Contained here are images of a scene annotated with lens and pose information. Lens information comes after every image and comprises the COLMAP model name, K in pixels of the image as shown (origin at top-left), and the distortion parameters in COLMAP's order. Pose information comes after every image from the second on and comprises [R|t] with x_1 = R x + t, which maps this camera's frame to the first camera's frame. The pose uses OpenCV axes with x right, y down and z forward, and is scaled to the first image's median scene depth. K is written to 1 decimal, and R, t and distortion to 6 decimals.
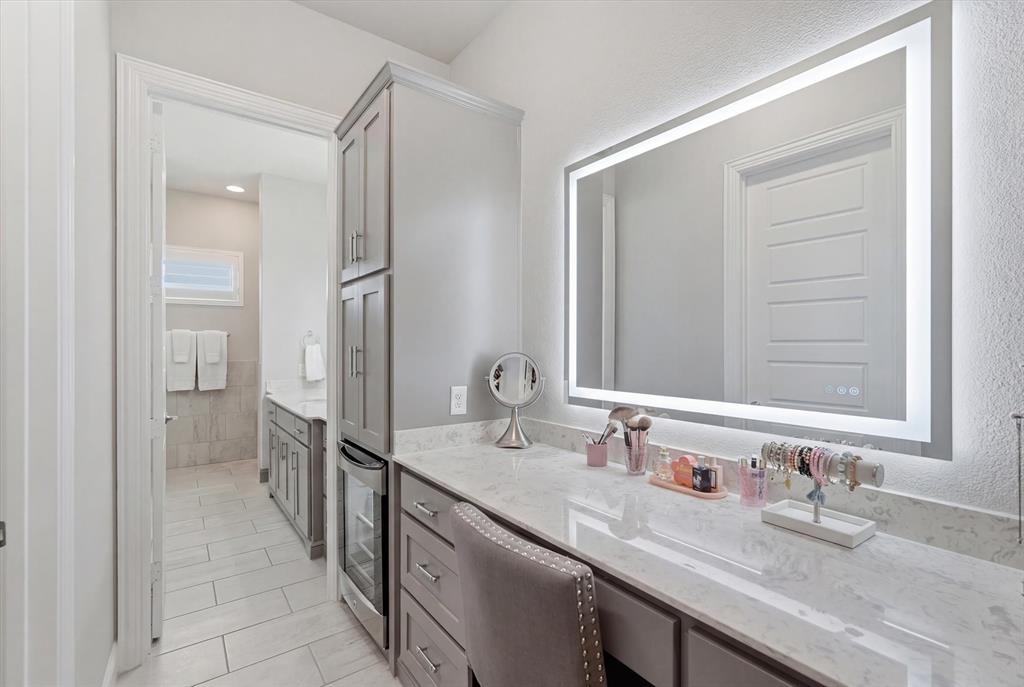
lens RADIAL K [[460.3, 0, 509.2], [0, 460.3, 343.5], [0, 0, 1]] dist [-0.009127, 0.001965]
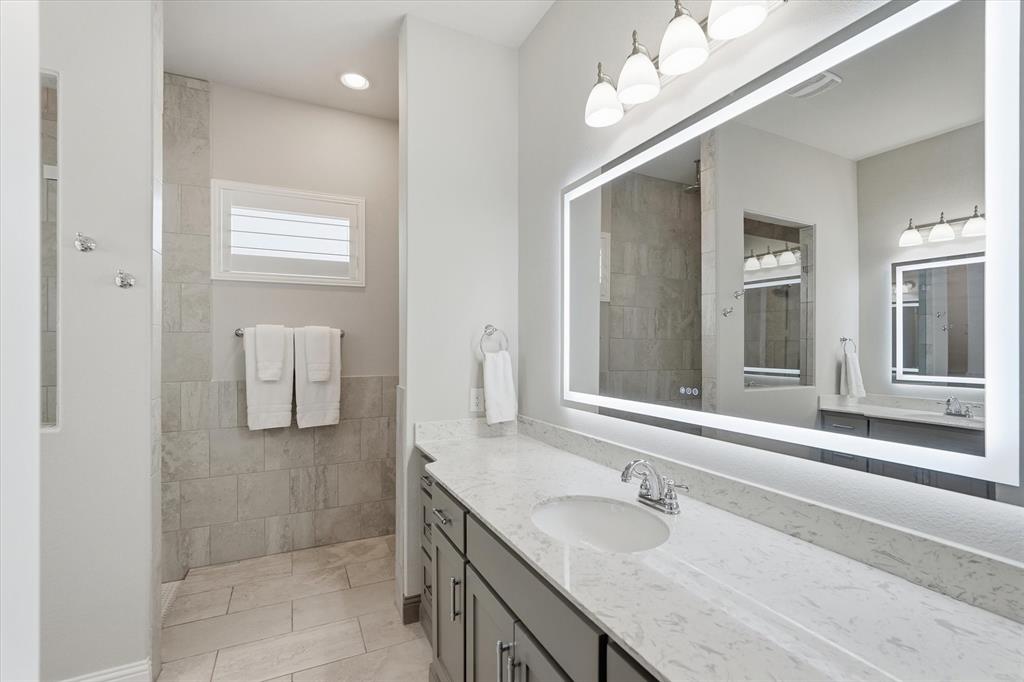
lens RADIAL K [[460.3, 0, 514.1], [0, 460.3, 342.6], [0, 0, 1]] dist [-0.009127, 0.001965]
pose [[0.986292, 0.001324, -0.165006, -0.298854], [-0.000766, 0.999994, 0.003443, -0.009982], [0.165010, -0.003270, 0.986286, 0.455119]]
